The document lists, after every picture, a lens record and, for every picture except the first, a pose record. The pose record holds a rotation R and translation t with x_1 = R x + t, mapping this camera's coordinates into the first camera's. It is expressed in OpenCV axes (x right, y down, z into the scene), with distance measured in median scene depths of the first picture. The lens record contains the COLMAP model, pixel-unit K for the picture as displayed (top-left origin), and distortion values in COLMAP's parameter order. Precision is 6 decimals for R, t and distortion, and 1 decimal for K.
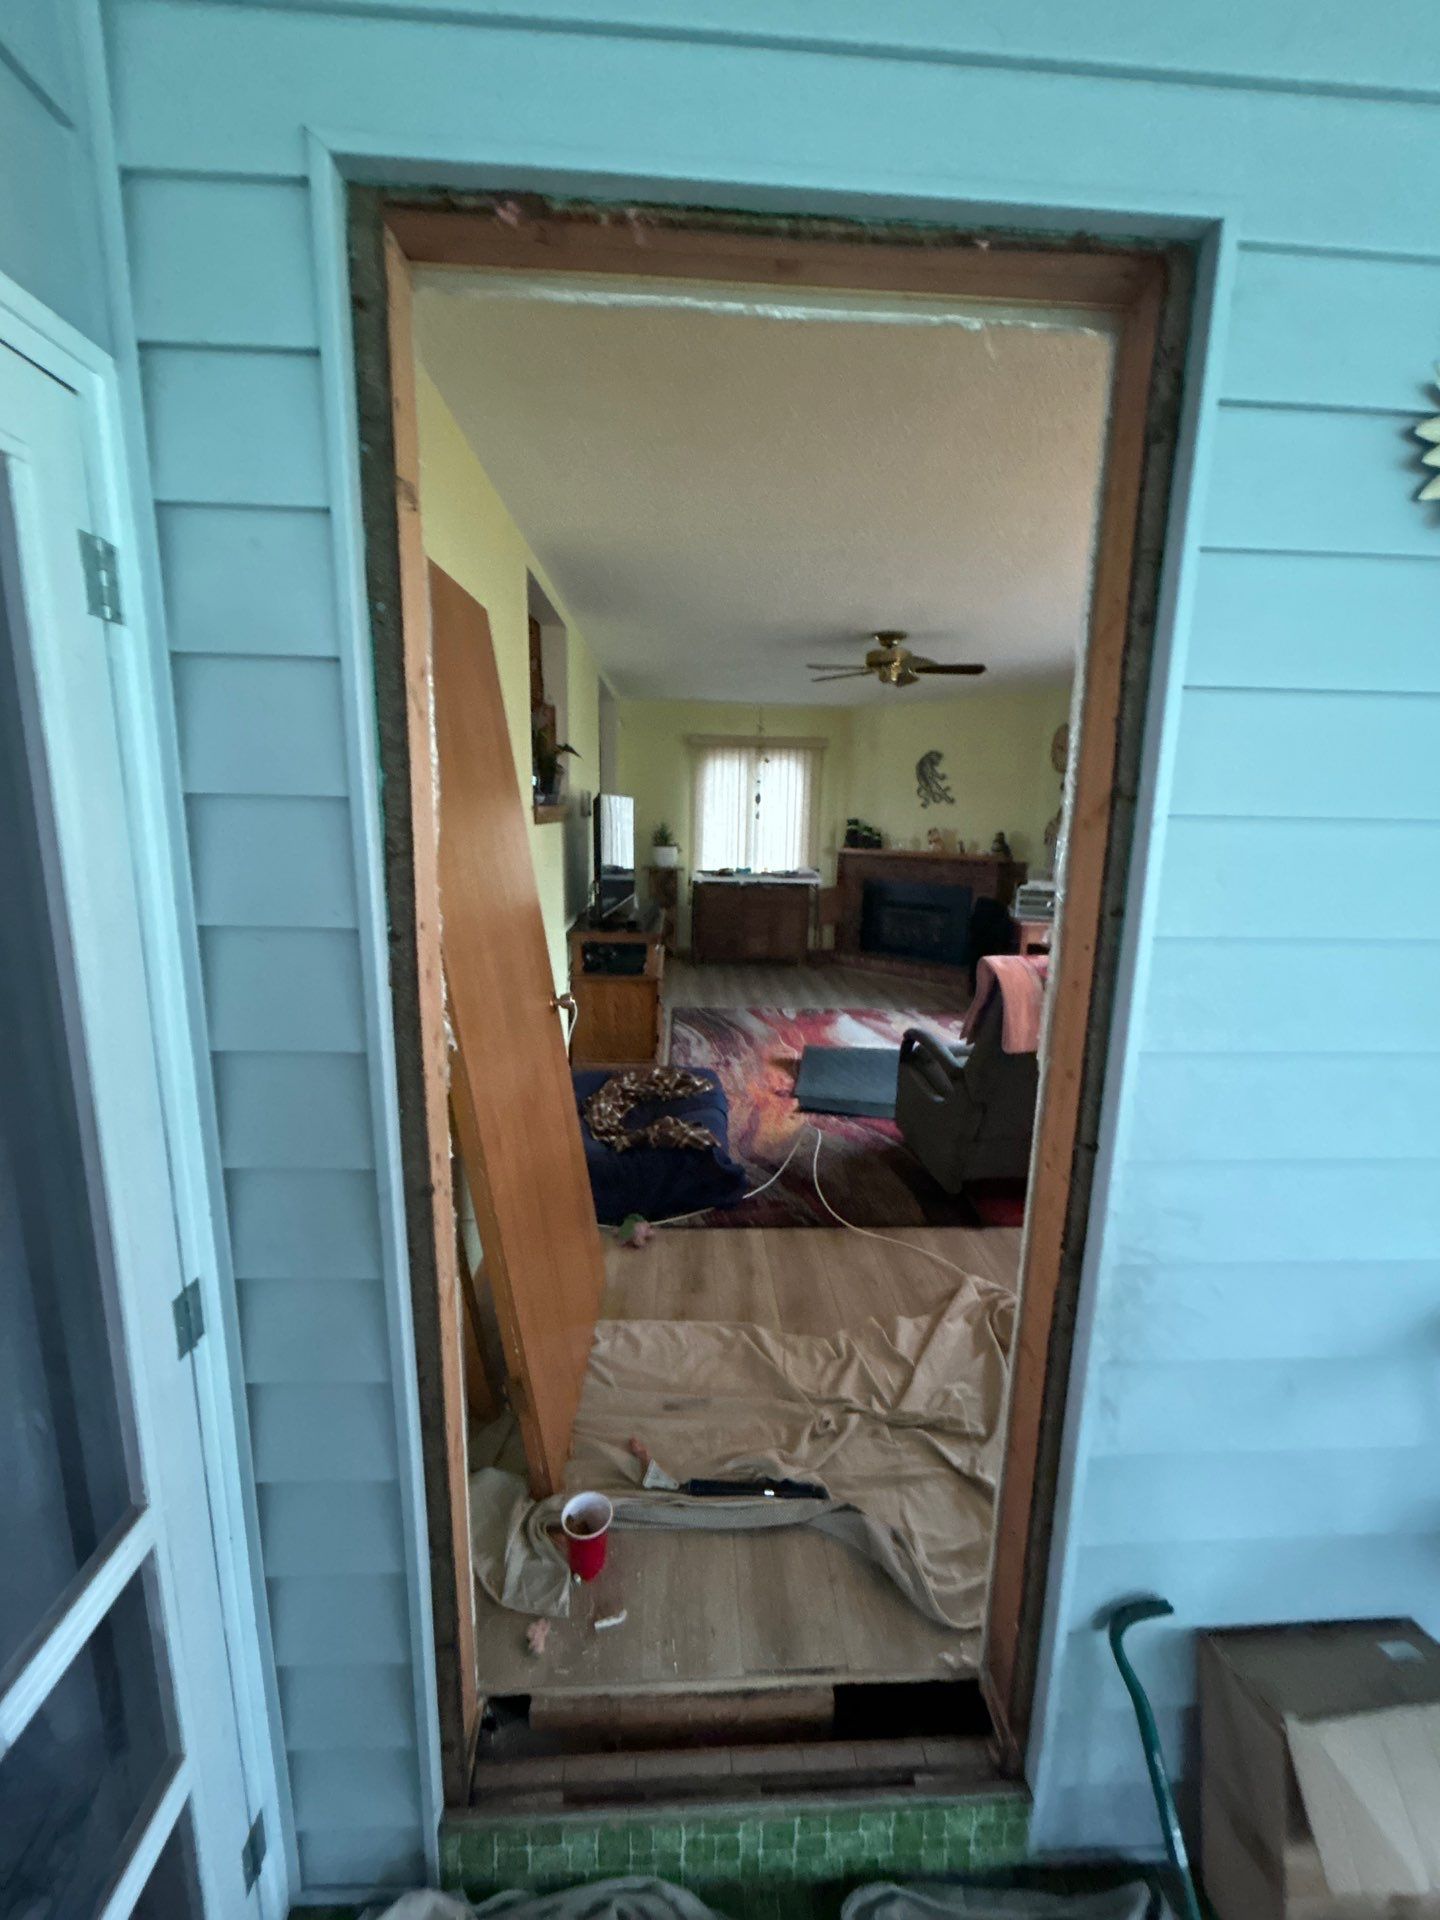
lens RADIAL K [[770.3, 0, 721.9], [0, 770.3, 952.4], [0, 0, 1]] dist [-0.002875, 0.001131]
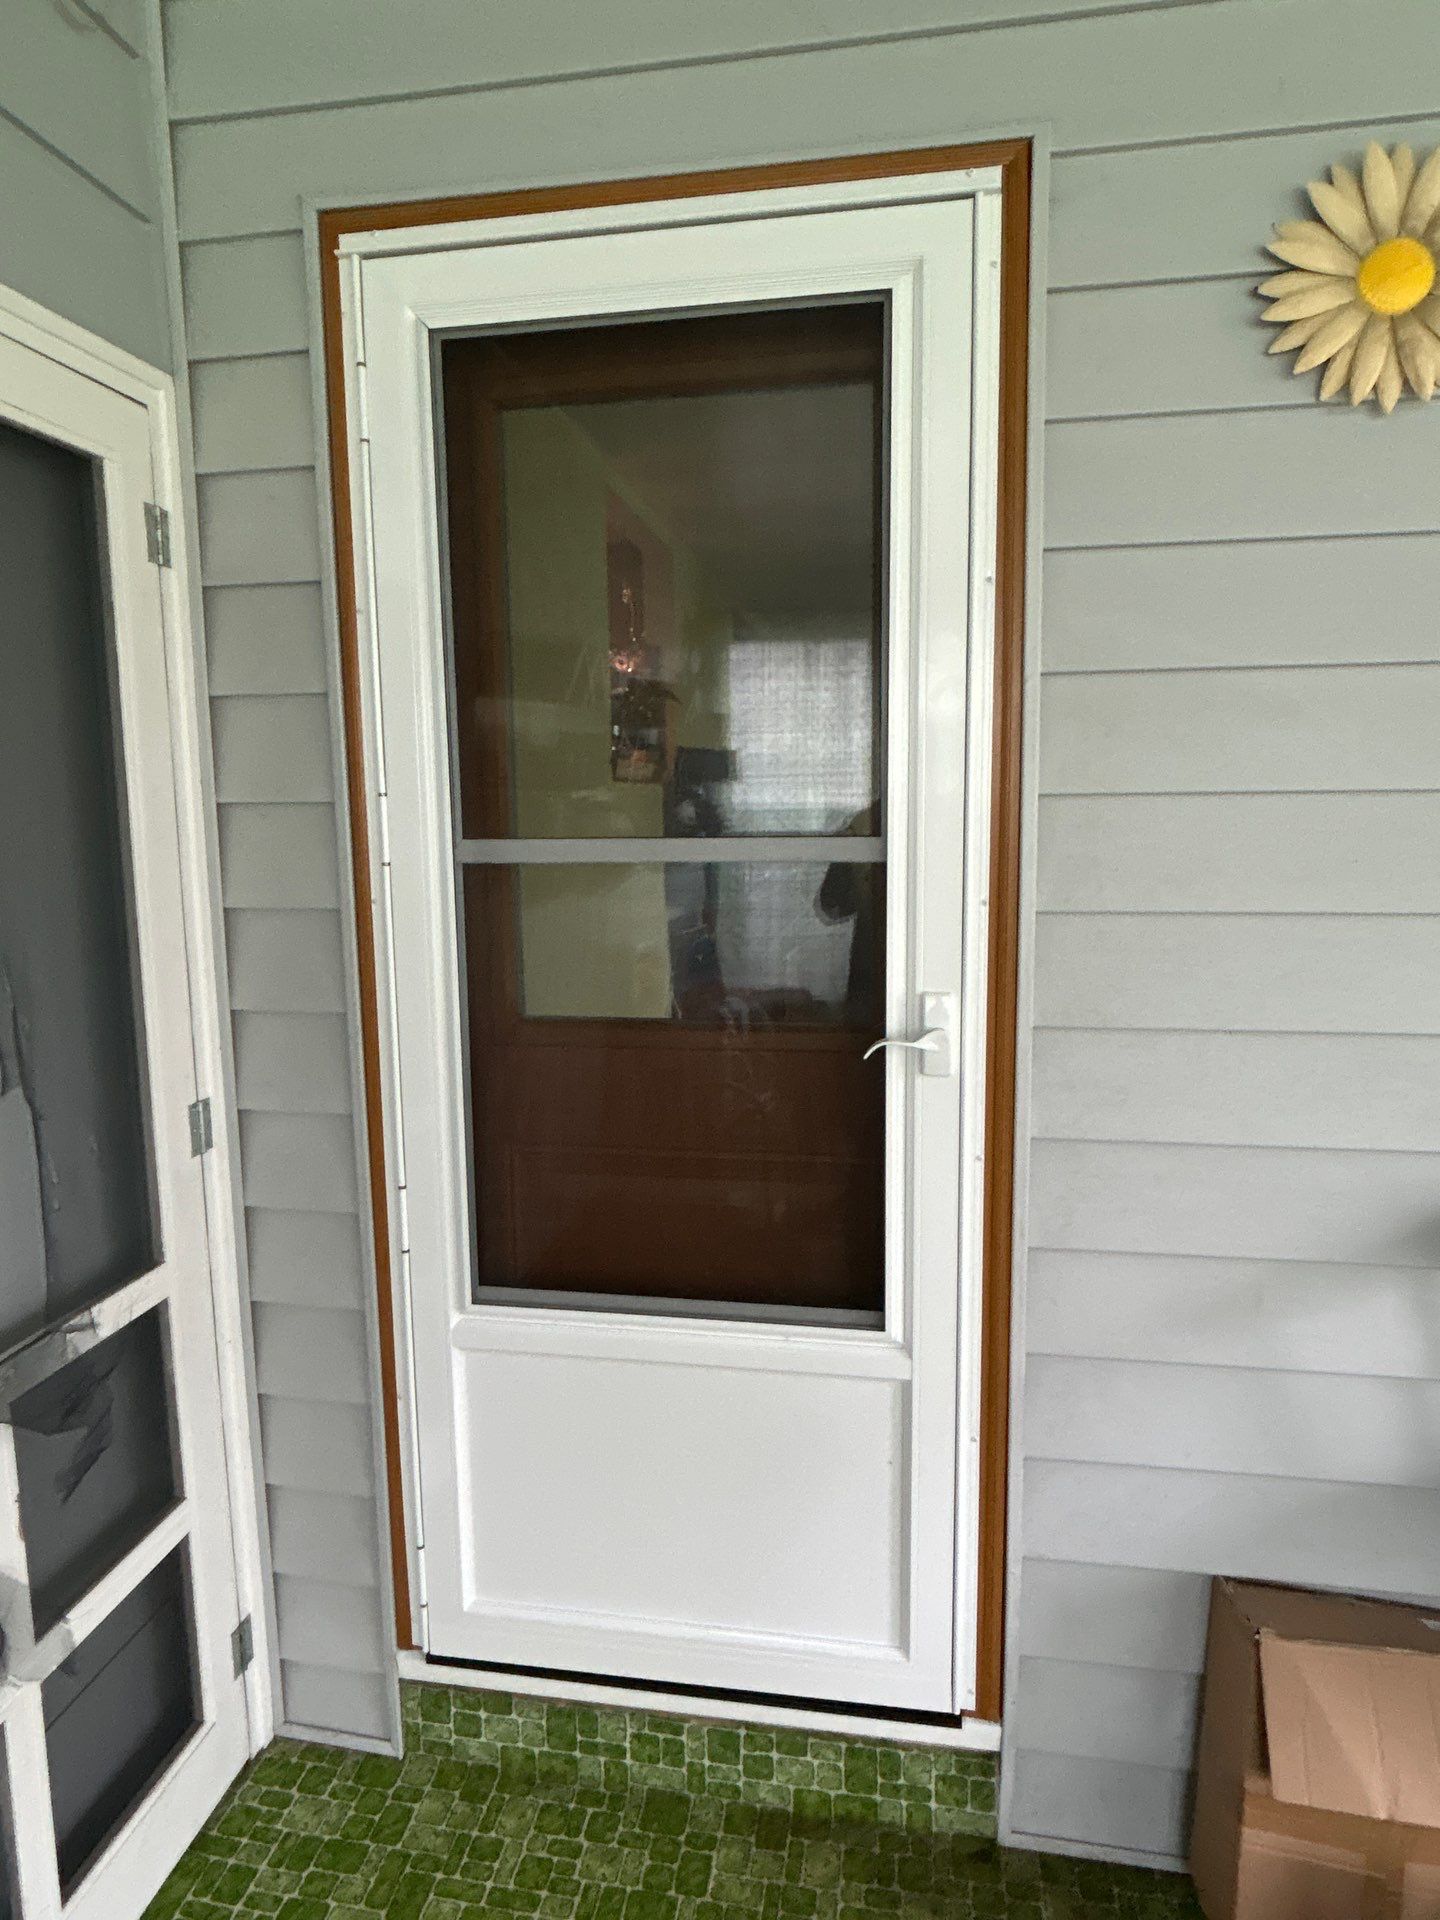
lens RADIAL K [[1160.0, 0, 726.7], [0, 1160.0, 959.3], [0, 0, 1]] dist [-0.017630, 0.011438]
pose [[0.974749, -0.002490, -0.223289, 0.343664], [-0.008968, 0.998695, -0.050285, 0.194822], [0.223122, 0.051018, 0.973454, -0.396137]]
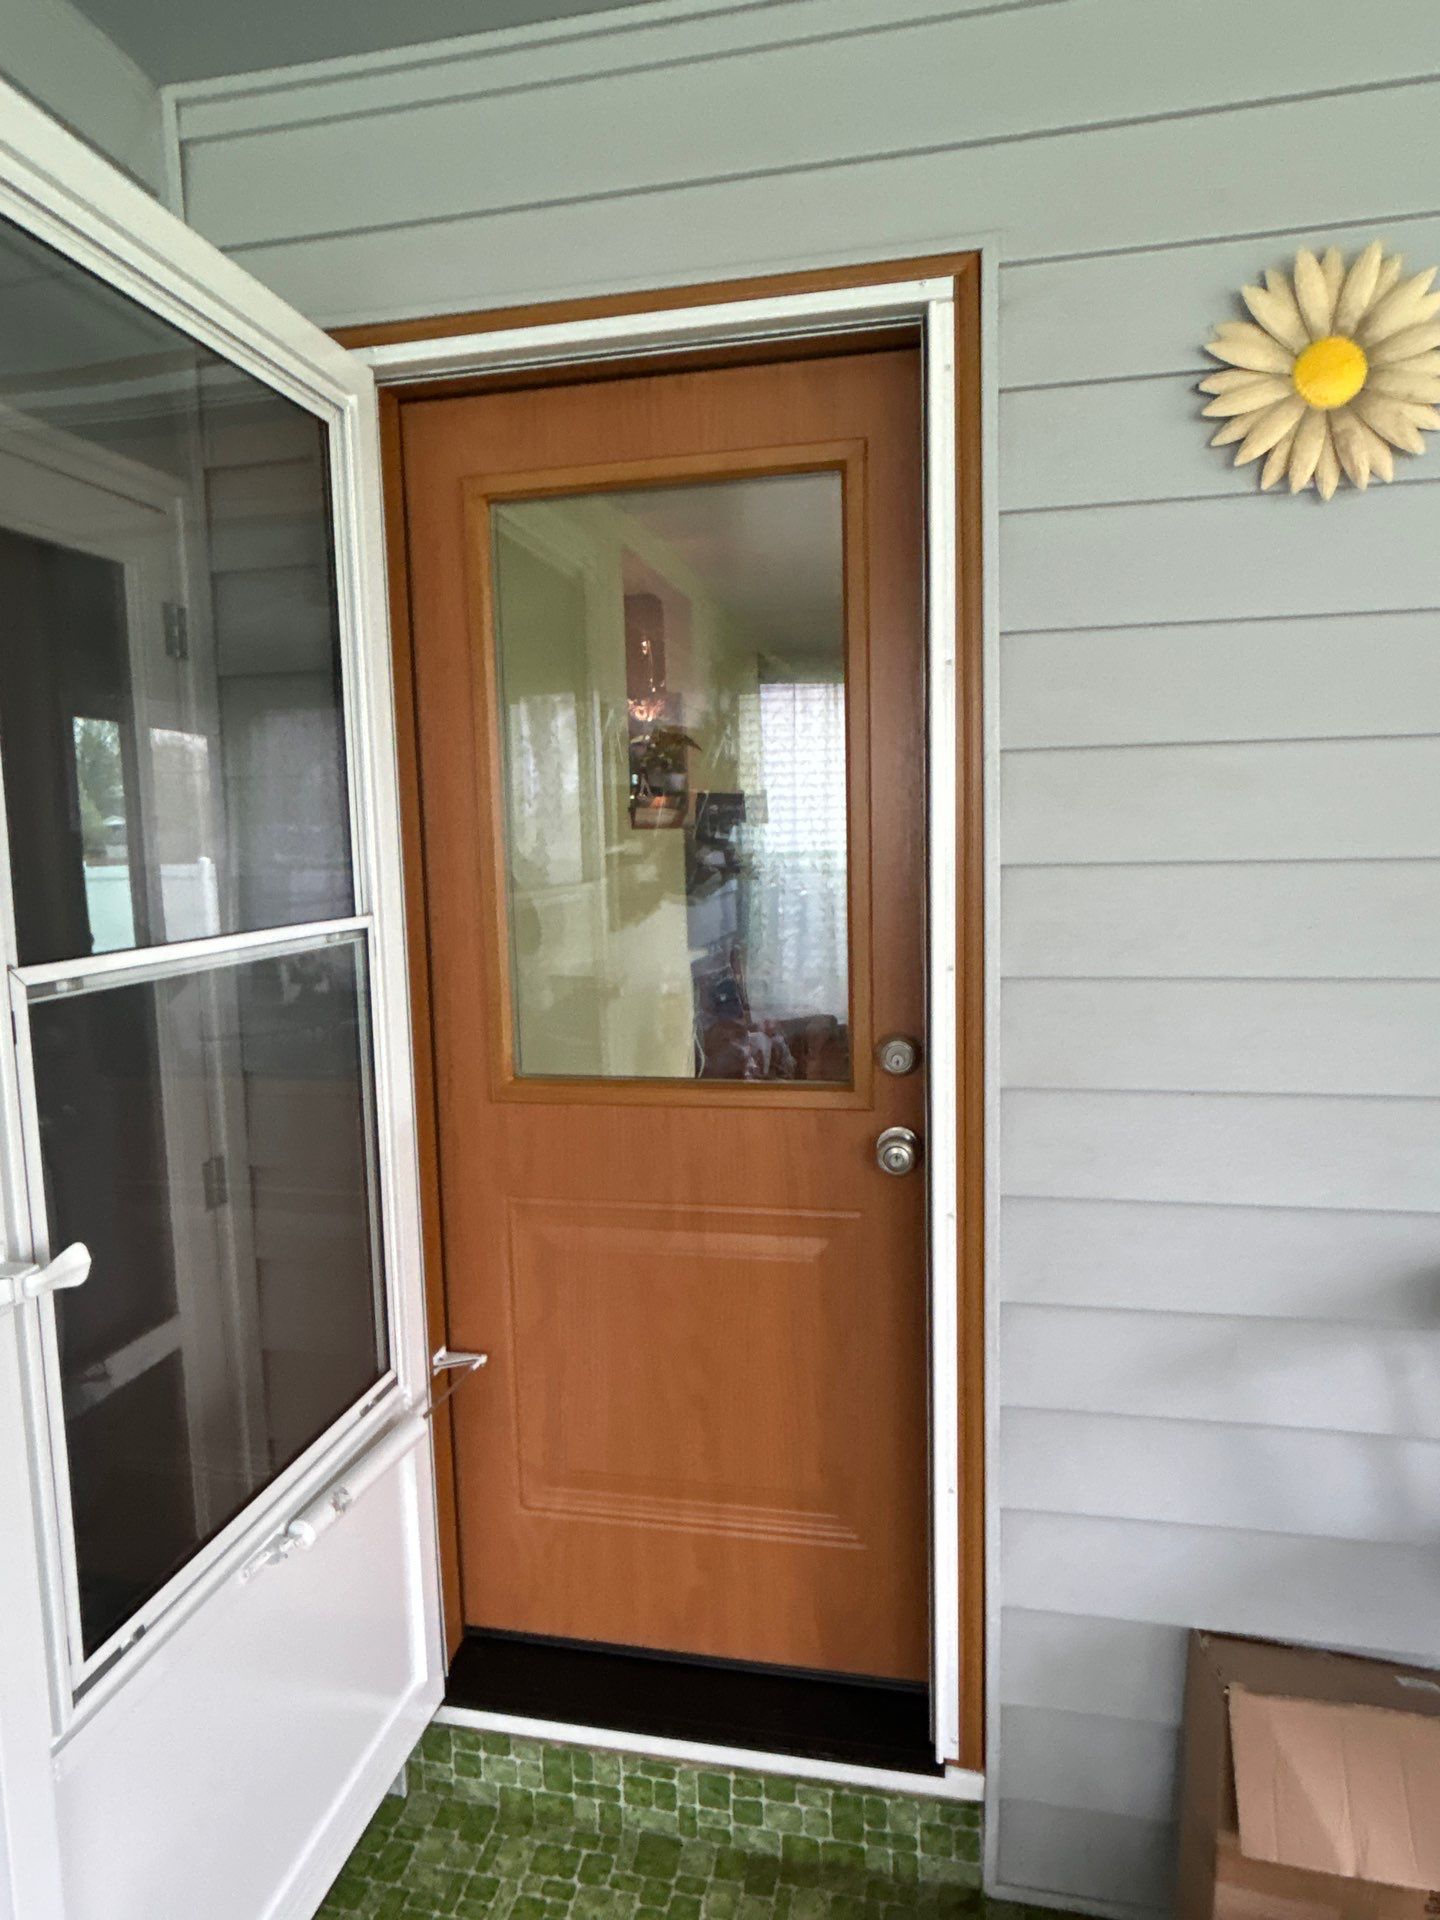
lens RADIAL K [[1160.0, 0, 722.5], [0, 1160.0, 956.6], [0, 0, 1]] dist [-0.017630, 0.011438]
pose [[0.965148, -0.016610, -0.261176, 0.416545], [-0.003789, 0.996992, -0.077410, 0.161334], [0.261676, 0.075702, 0.962182, -0.433218]]
